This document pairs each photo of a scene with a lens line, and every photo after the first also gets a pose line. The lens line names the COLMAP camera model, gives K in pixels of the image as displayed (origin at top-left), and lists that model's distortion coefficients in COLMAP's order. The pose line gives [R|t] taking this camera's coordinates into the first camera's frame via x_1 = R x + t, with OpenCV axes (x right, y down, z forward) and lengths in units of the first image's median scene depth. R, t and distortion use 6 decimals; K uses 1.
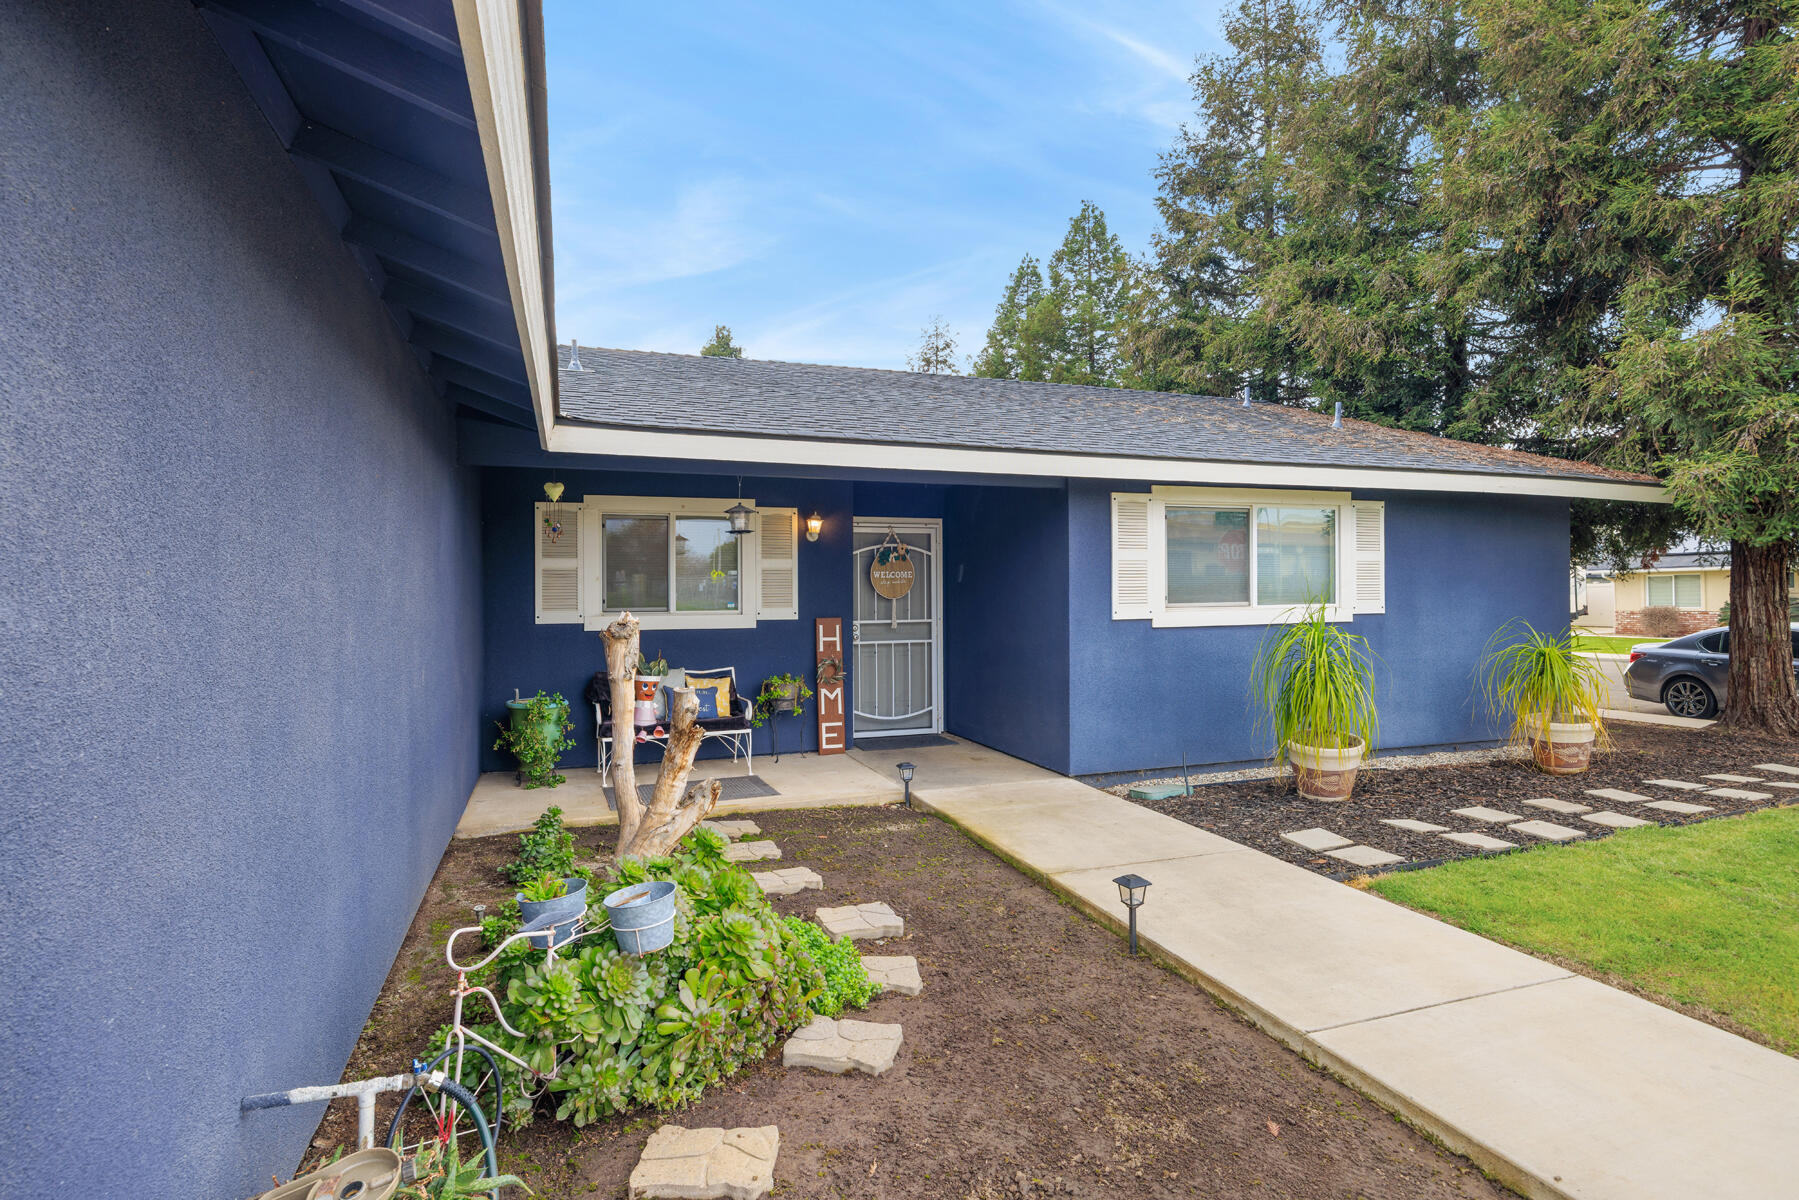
lens RADIAL K [[939.3, 0, 896.3], [0, 939.3, 591.9], [0, 0, 1]] dist [-0.006205, -0.000693]
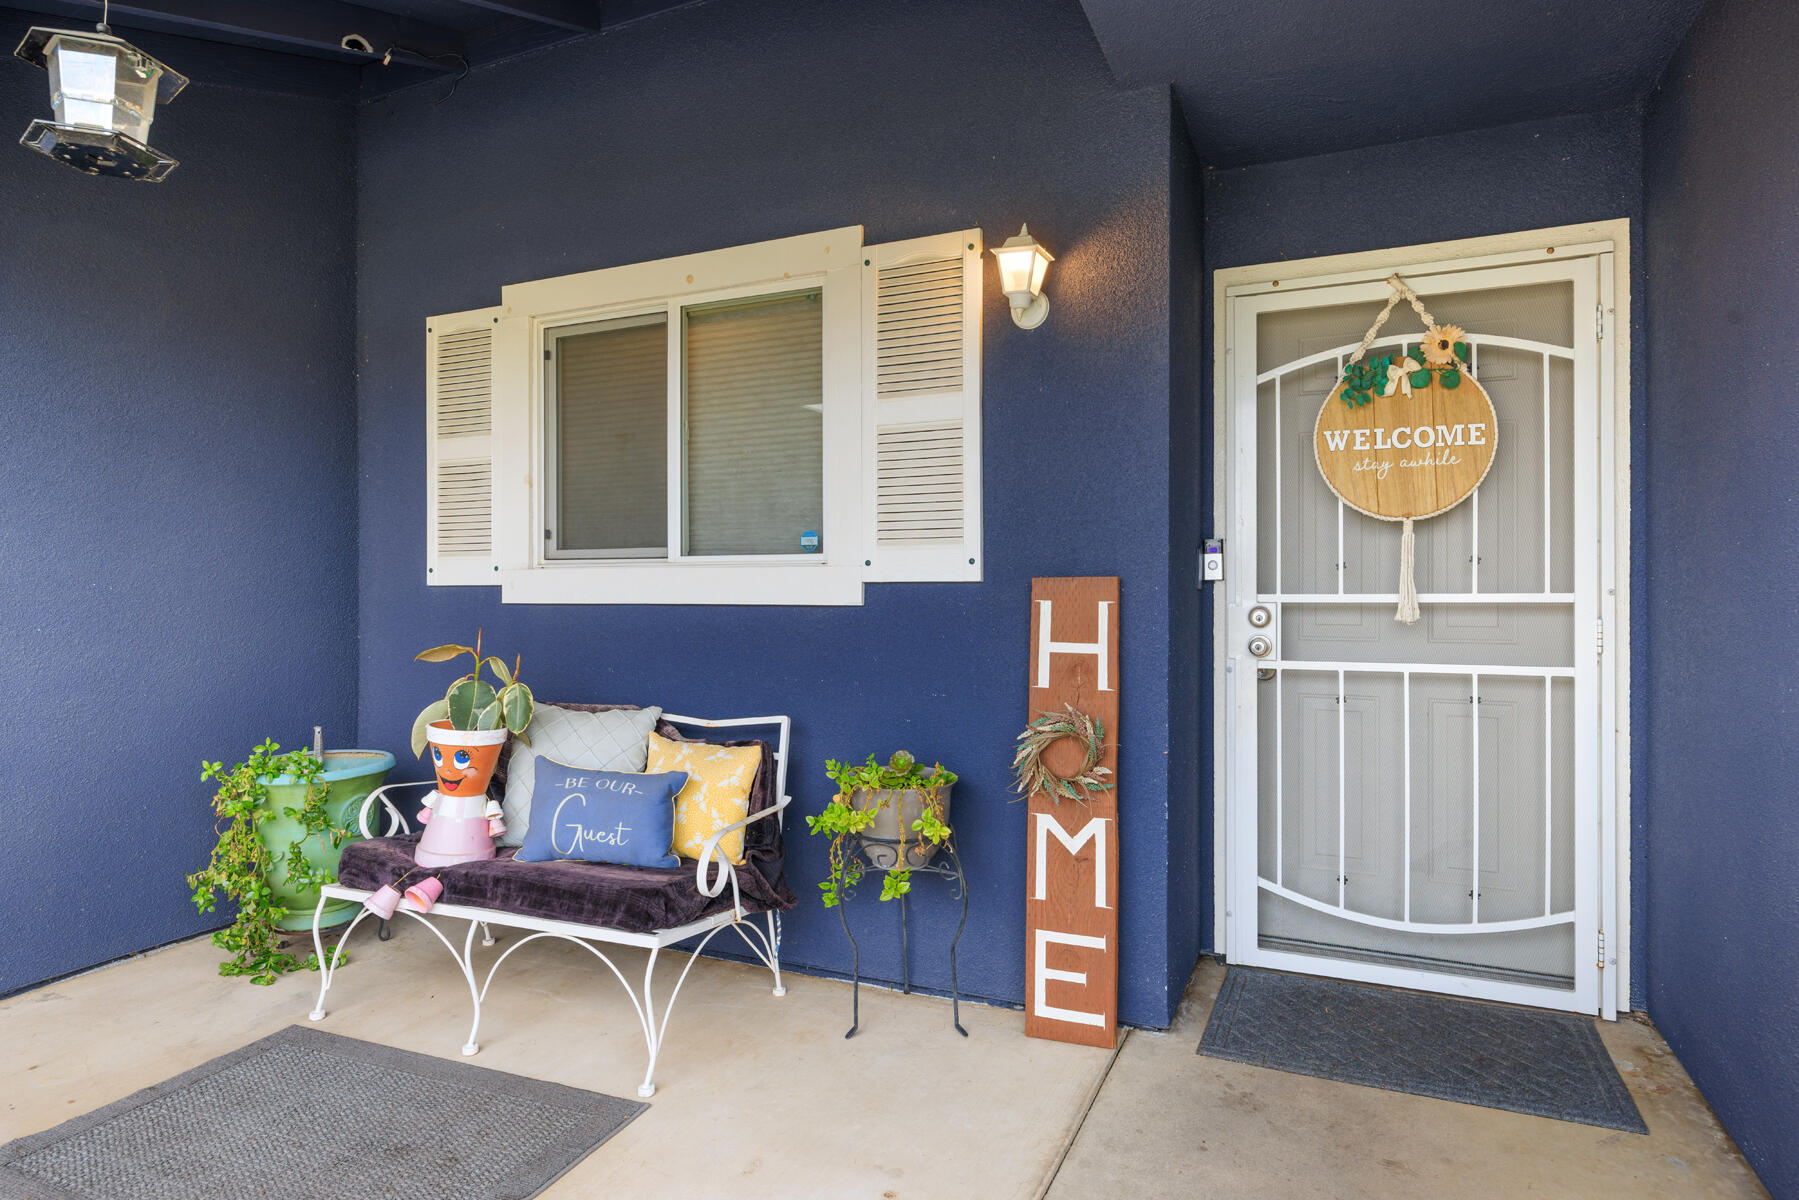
lens RADIAL K [[990.8, 0, 912.3], [0, 990.8, 588.3], [0, 0, 1]] dist [0.004950, 0.001071]
pose [[0.729092, 0.006891, -0.684381, 0.107800], [0.000253, 0.999947, 0.010338, 0.028076], [0.684415, -0.007711, 0.729051, 0.745632]]
